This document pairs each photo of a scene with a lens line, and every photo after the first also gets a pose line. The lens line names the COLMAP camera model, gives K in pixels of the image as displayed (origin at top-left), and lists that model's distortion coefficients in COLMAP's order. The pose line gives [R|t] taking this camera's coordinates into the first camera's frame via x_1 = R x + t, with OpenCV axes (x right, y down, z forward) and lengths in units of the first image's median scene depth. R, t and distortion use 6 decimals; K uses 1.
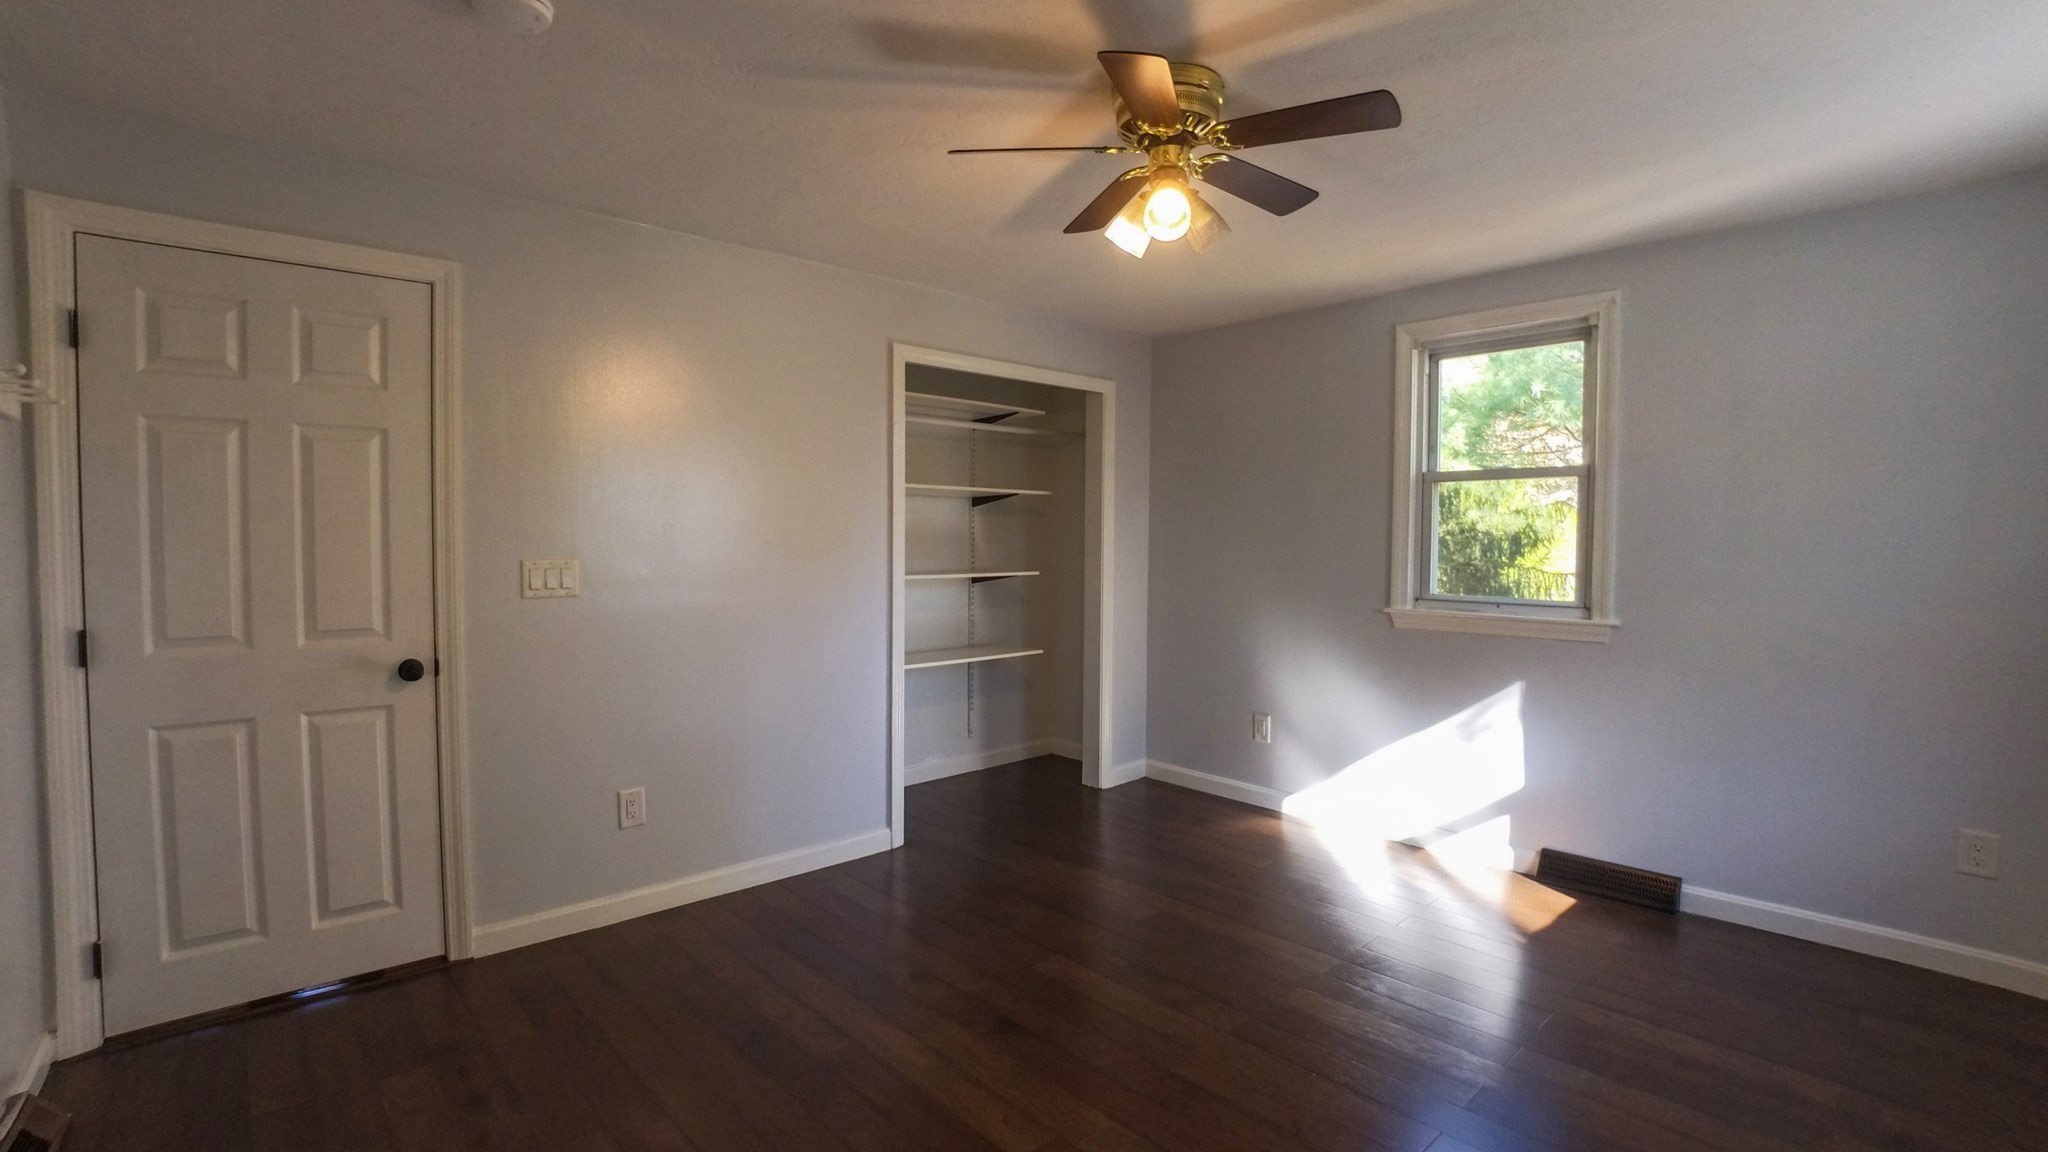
lens RADIAL K [[907.1, 0, 1028.8], [0, 907.1, 569.5], [0, 0, 1]] dist [-0.042869, -0.001363]
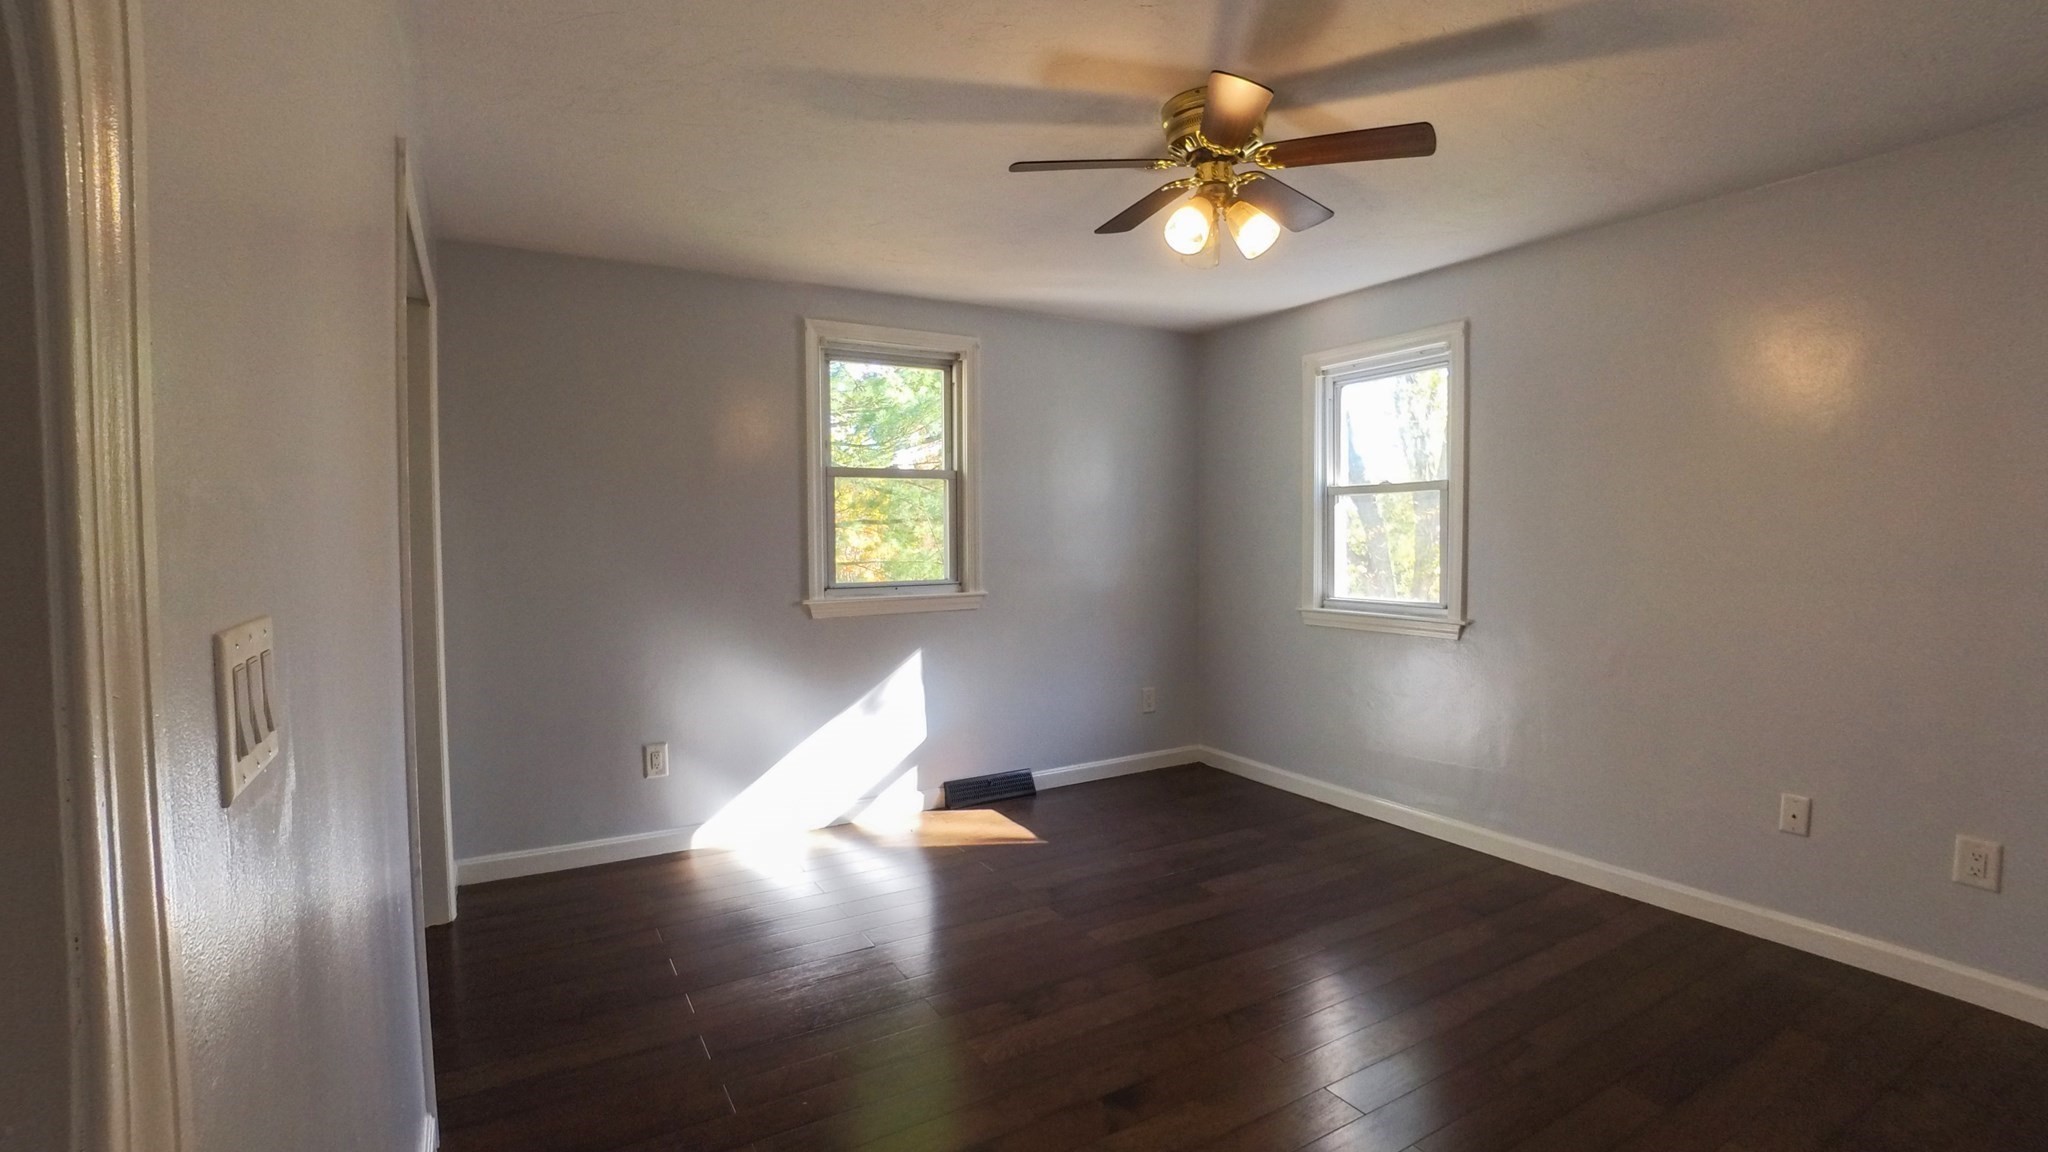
lens RADIAL K [[907.1, 0, 1028.8], [0, 907.1, 569.5], [0, 0, 1]] dist [-0.042869, -0.001363]
pose [[0.216673, -0.055070, 0.974690, -0.562962], [0.040273, 0.998062, 0.047438, -0.031518], [-0.975413, 0.028975, 0.218471, 0.578259]]
